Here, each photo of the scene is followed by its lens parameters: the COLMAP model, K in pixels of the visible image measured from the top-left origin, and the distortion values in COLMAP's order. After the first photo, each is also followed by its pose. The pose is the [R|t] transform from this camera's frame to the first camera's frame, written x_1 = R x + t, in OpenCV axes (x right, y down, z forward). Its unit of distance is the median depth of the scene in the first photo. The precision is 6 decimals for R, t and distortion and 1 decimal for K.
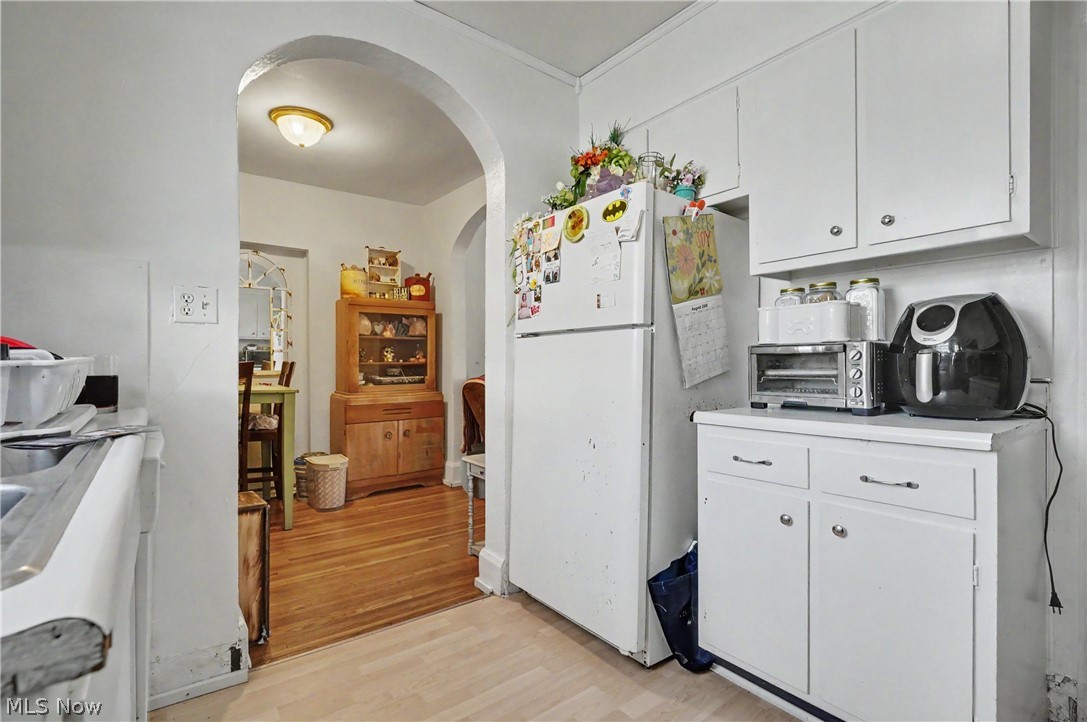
lens RADIAL K [[503.9, 0, 540.8], [0, 503.9, 362.0], [0, 0, 1]] dist [-0.003342, 0.000203]
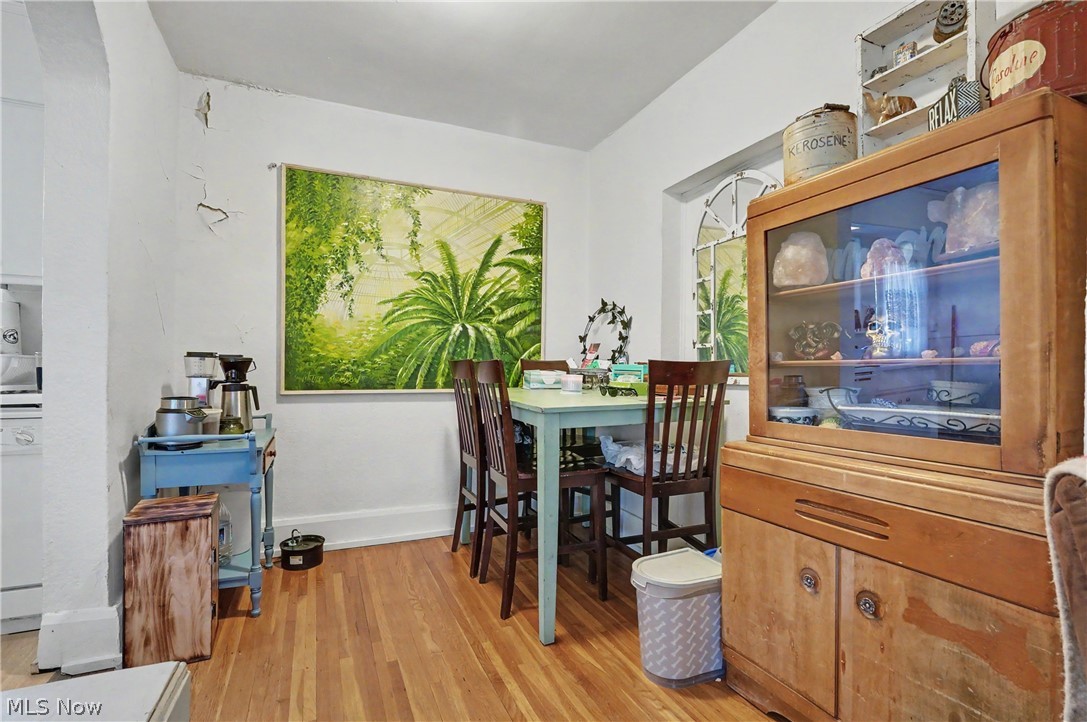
lens RADIAL K [[503.9, 0, 541.2], [0, 503.9, 367.0], [0, 0, 1]] dist [-0.003342, 0.000203]
pose [[-0.242099, -0.000121, -0.970252, 0.064411], [0.003628, 0.999993, -0.001030, 0.003957], [0.970245, -0.003769, -0.242097, 0.903364]]
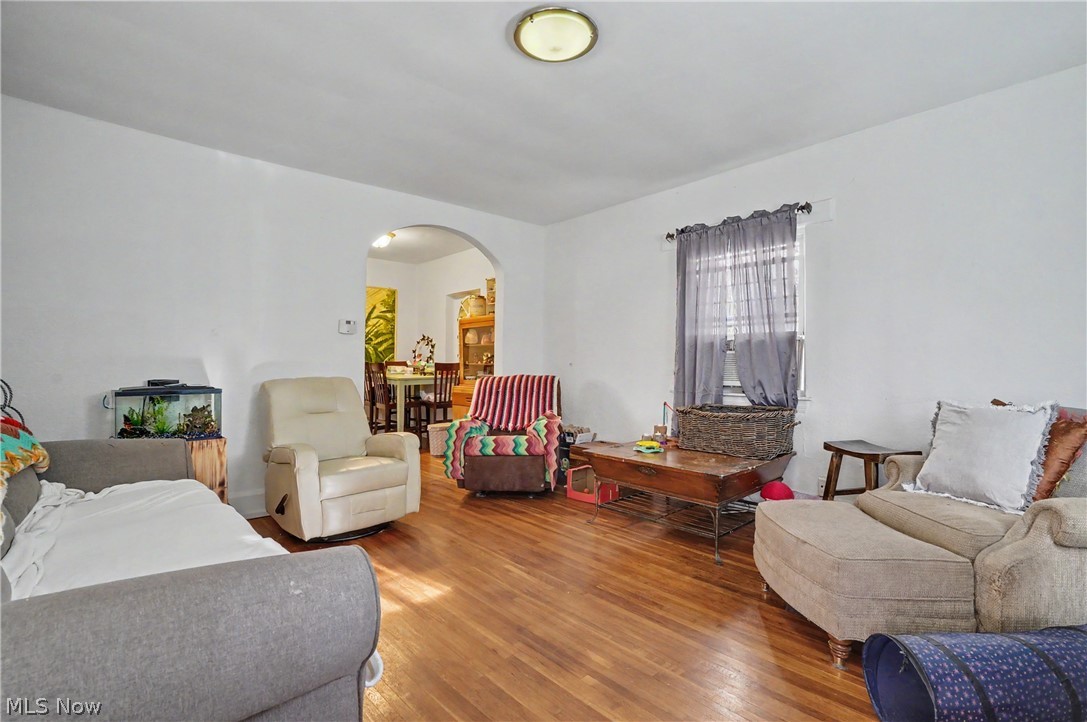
lens RADIAL K [[503.9, 0, 546.4], [0, 503.9, 358.8], [0, 0, 1]] dist [-0.003342, 0.000203]
pose [[0.081407, -0.004102, -0.996673, 1.066042], [0.003726, 0.999986, -0.003811, -0.007247], [0.996674, -0.003403, 0.081421, 1.091330]]
